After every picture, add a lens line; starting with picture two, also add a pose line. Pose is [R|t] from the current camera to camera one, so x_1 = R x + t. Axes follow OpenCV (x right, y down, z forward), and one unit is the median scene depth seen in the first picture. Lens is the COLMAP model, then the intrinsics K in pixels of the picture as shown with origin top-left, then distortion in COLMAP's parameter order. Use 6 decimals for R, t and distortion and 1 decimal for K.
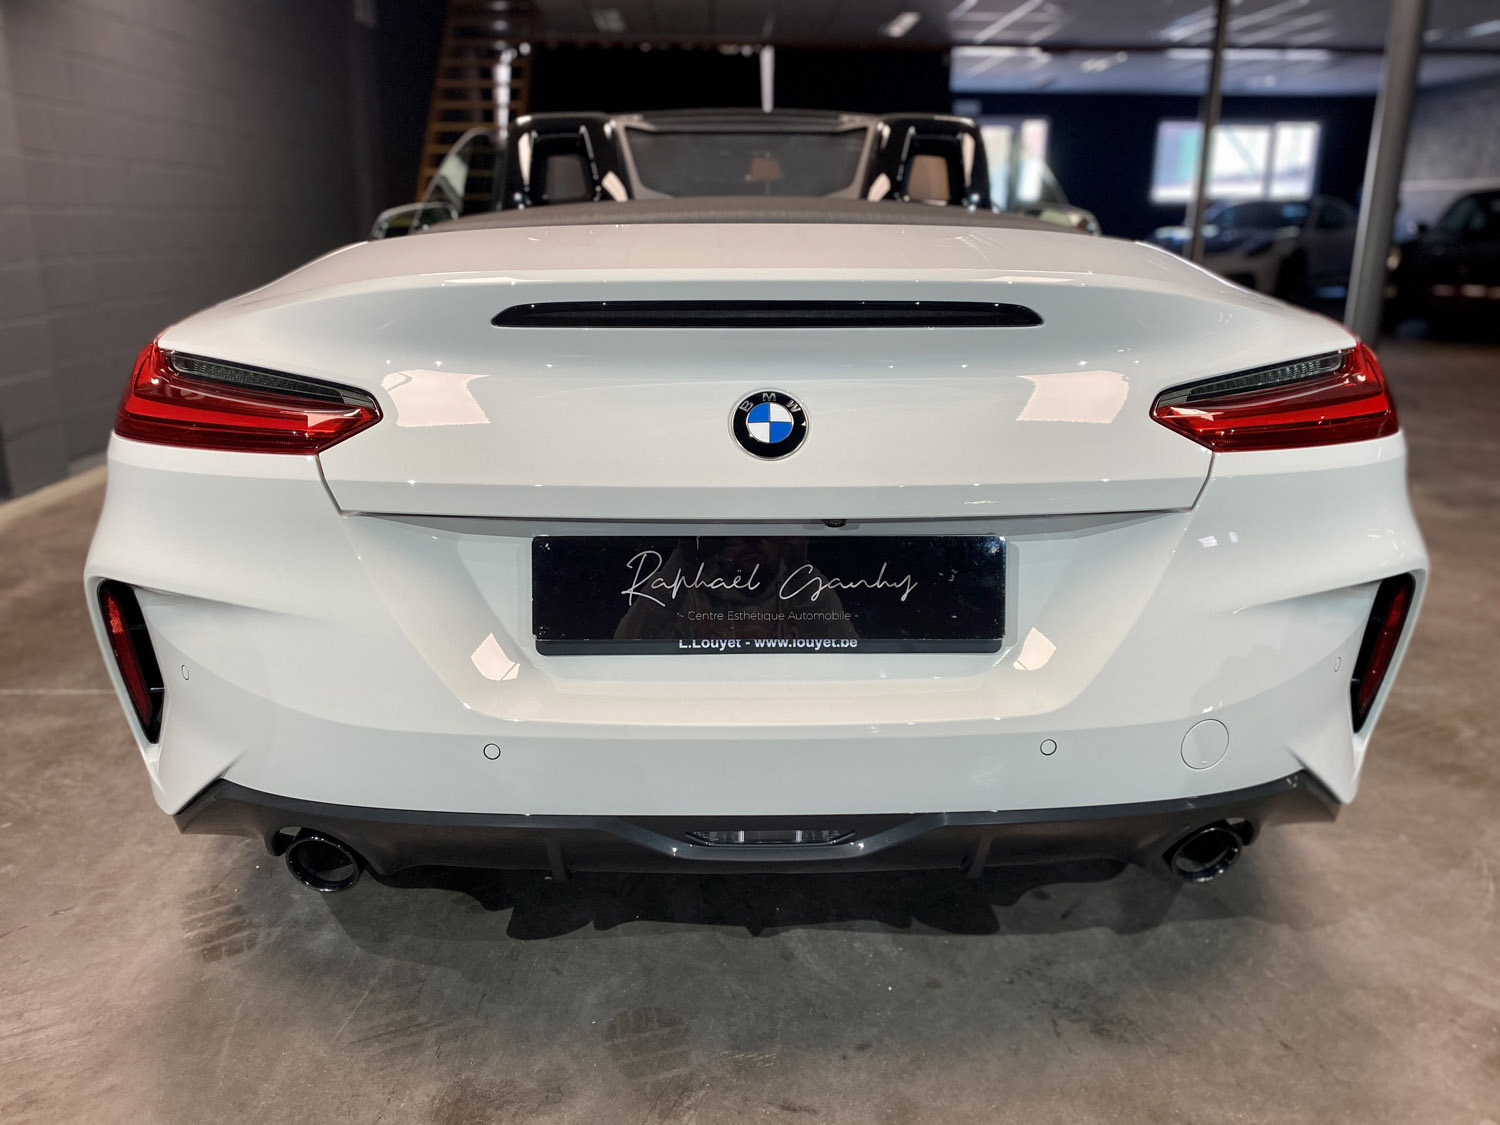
lens RADIAL K [[1149.1, 0, 741.5], [0, 1149.1, 556.4], [0, 0, 1]] dist [0.028645, -0.025240]
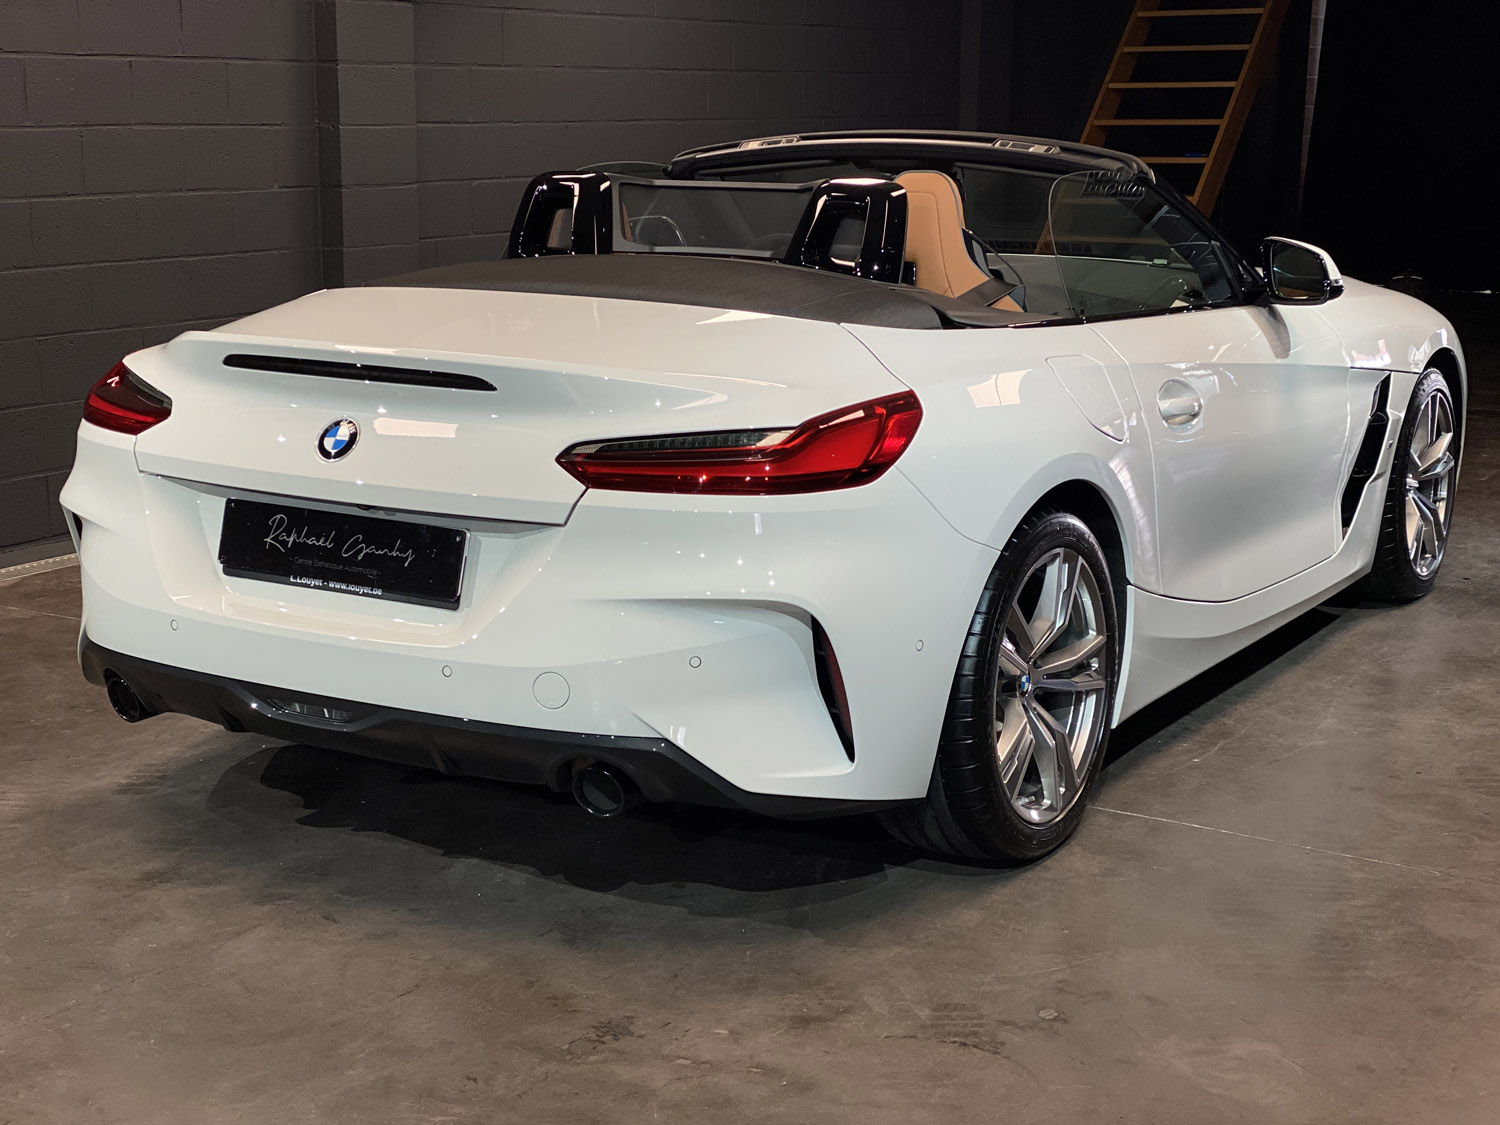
lens RADIAL K [[2236.5, 0, 763.5], [0, 2236.5, 547.7], [0, 0, 1]] dist [0.130857, 0.000000]
pose [[0.844513, 0.111894, -0.523715, 2.029003], [-0.156012, 0.986916, -0.040717, 0.059732], [0.512307, 0.116092, 0.850920, -1.223016]]
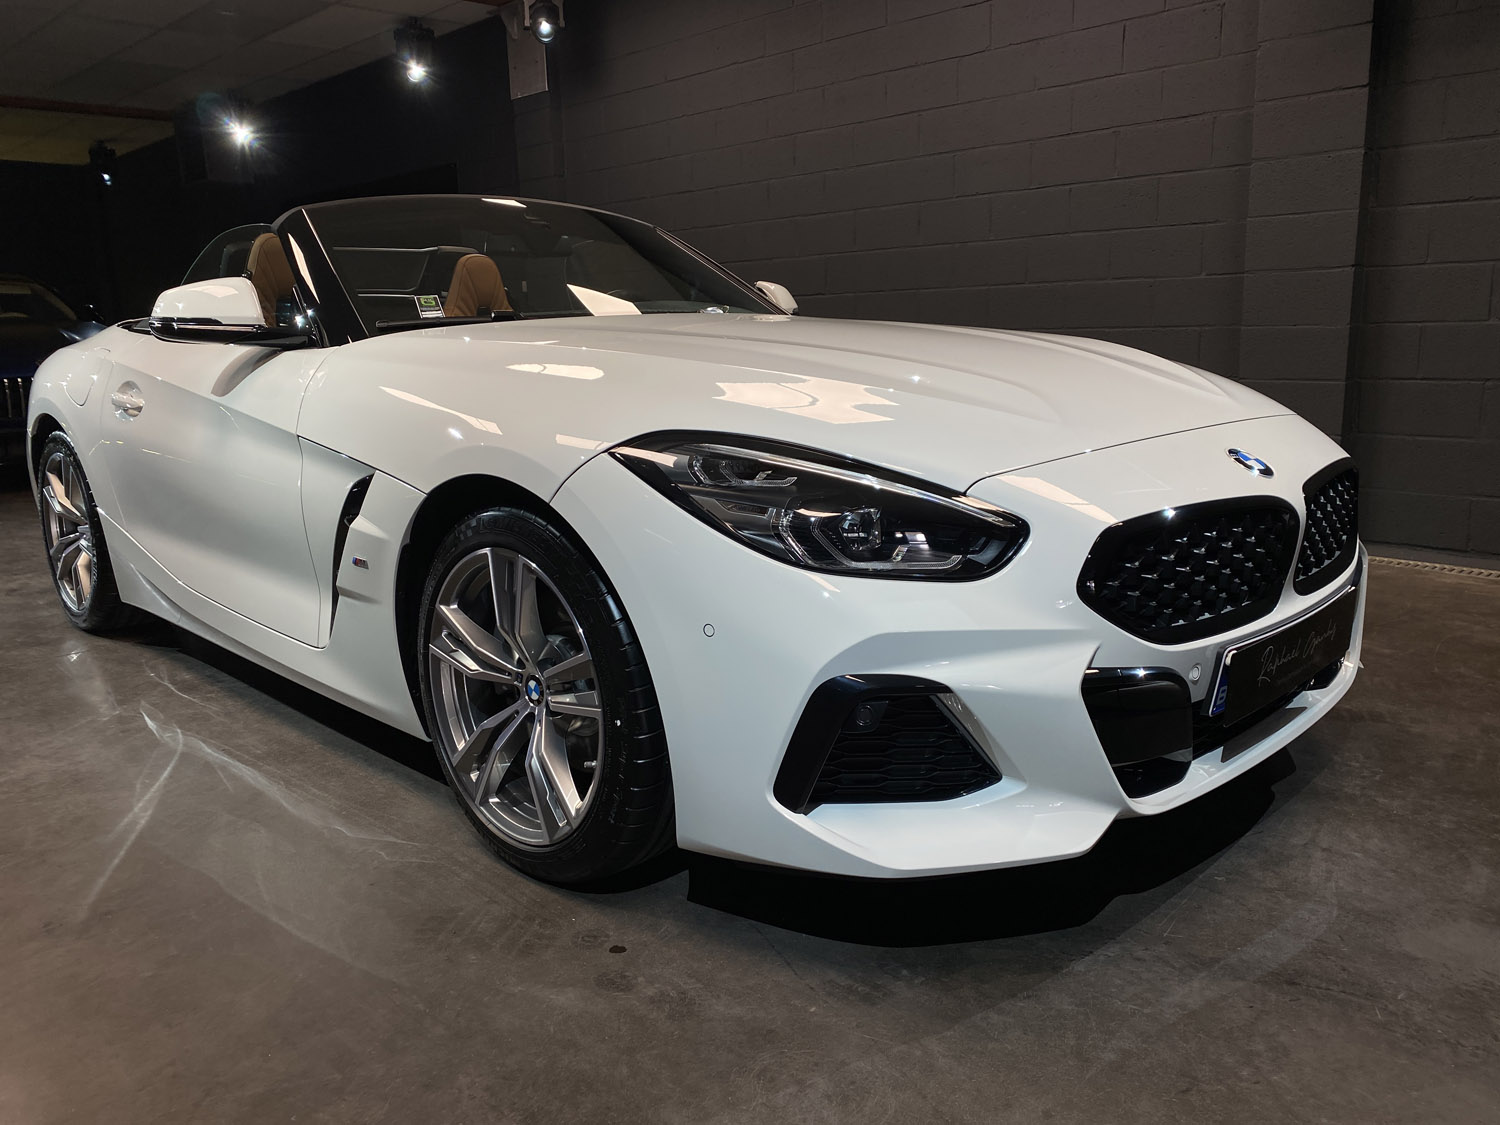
lens RADIAL K [[1149.1, 0, 760.8], [0, 1149.1, 565.8], [0, 0, 1]] dist [0.028645, -0.025240]
pose [[-0.722811, 0.170501, -0.669681, 1.437884], [-0.165123, 0.898399, 0.406956, -1.315222], [0.671028, 0.404732, -0.621219, 4.638007]]
